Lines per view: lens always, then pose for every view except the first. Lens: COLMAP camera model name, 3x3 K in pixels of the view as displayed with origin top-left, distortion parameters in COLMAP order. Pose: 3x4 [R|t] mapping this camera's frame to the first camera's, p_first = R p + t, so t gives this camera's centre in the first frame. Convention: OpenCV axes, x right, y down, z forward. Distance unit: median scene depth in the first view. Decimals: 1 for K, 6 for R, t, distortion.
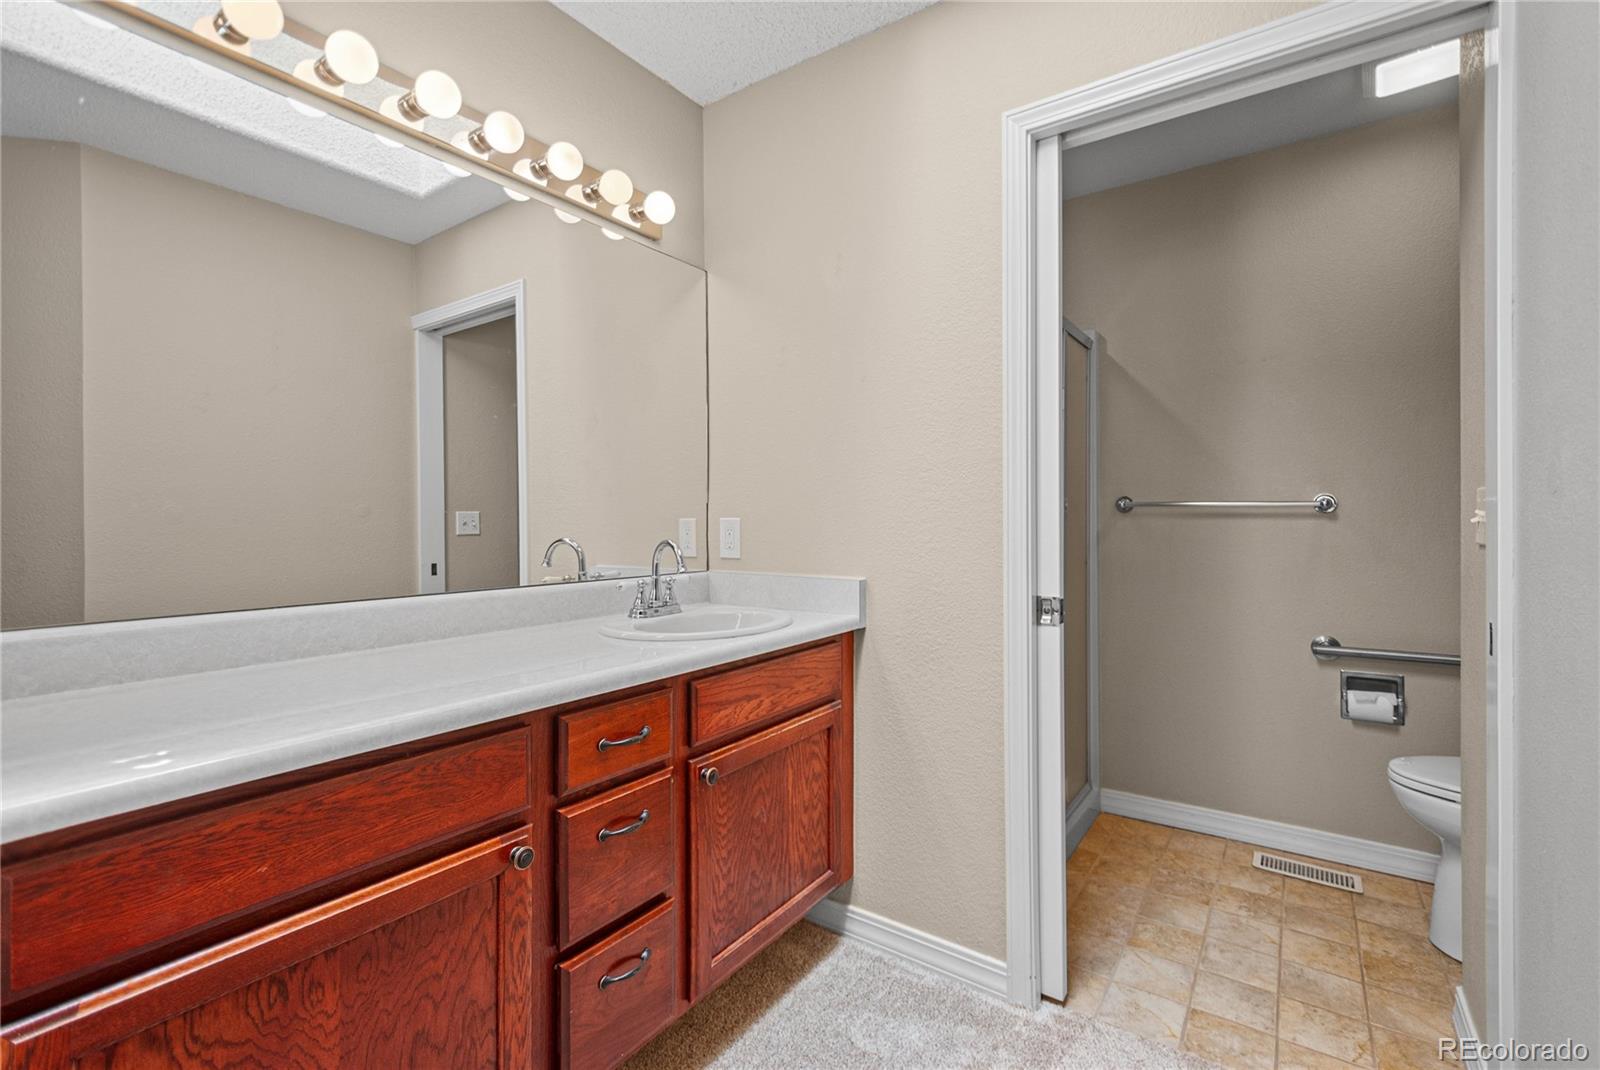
lens RADIAL K [[705.4, 0, 795.0], [0, 705.4, 550.7], [0, 0, 1]] dist [0.001302, 0.012625]
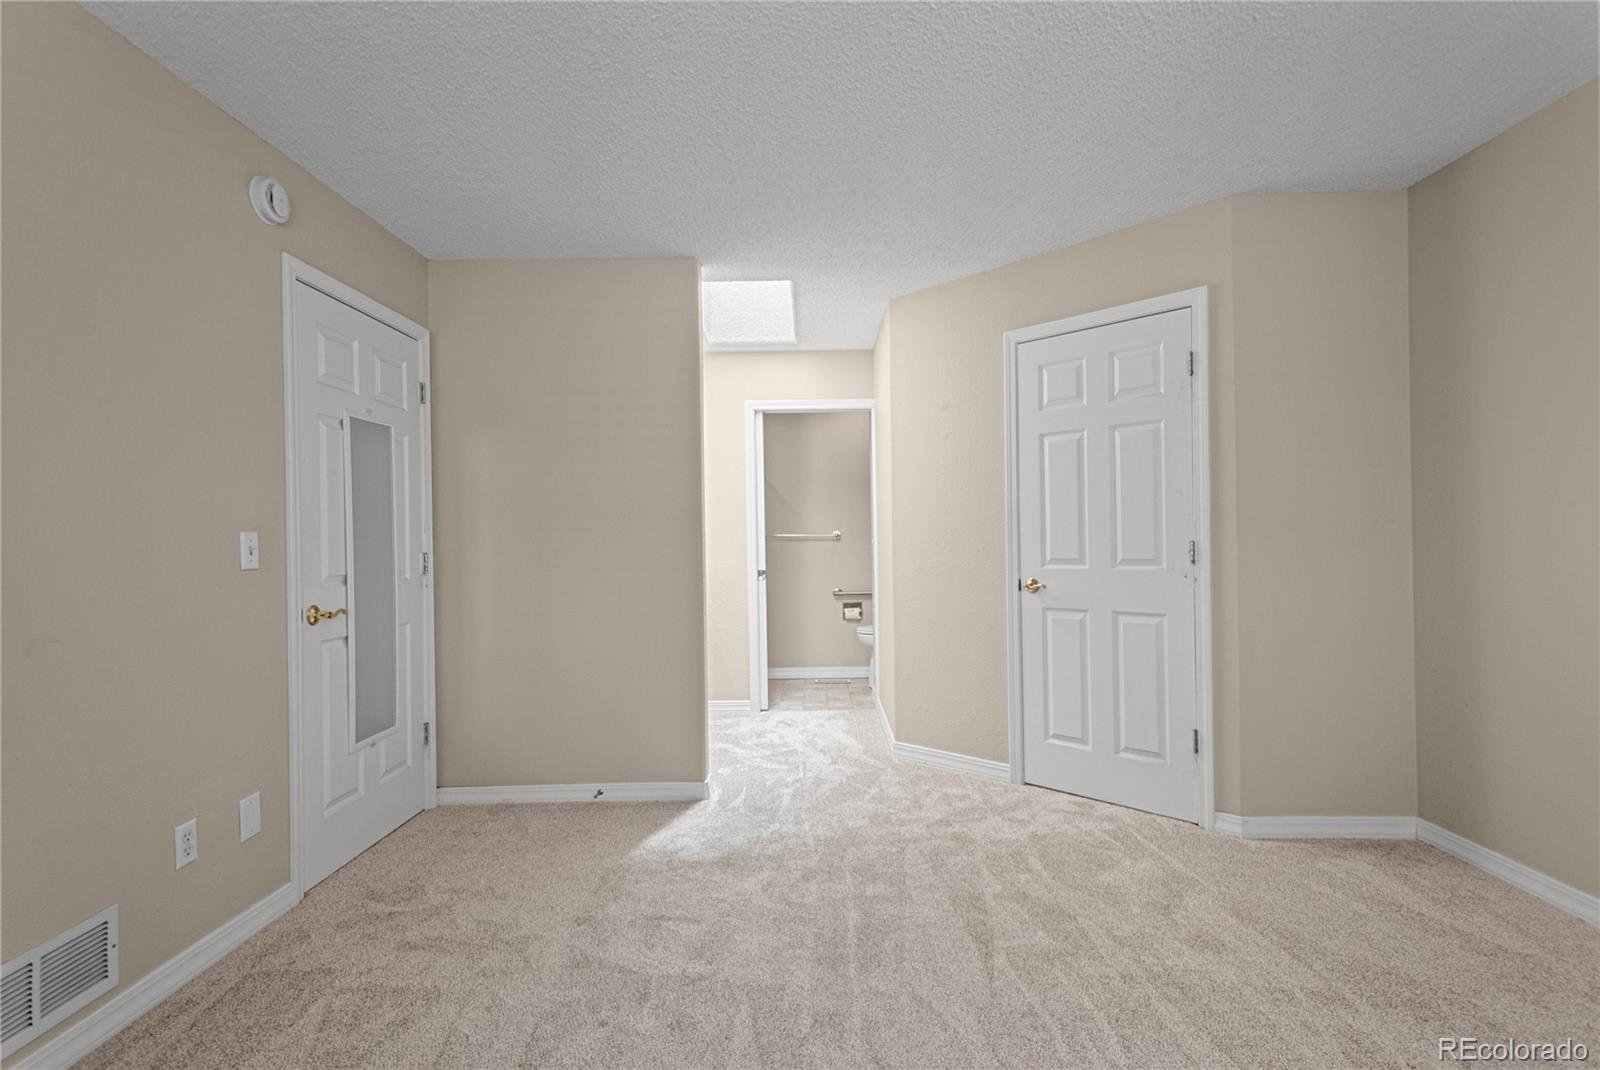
lens RADIAL K [[830.5, 0, 801.7], [0, 830.5, 530.9], [0, 0, 1]] dist [0.002401, 0.022819]
pose [[0.818986, -0.002760, 0.573806, -1.055799], [0.021571, 0.999430, -0.025981, 0.000837], [-0.573407, 0.033656, 0.818579, -1.358280]]
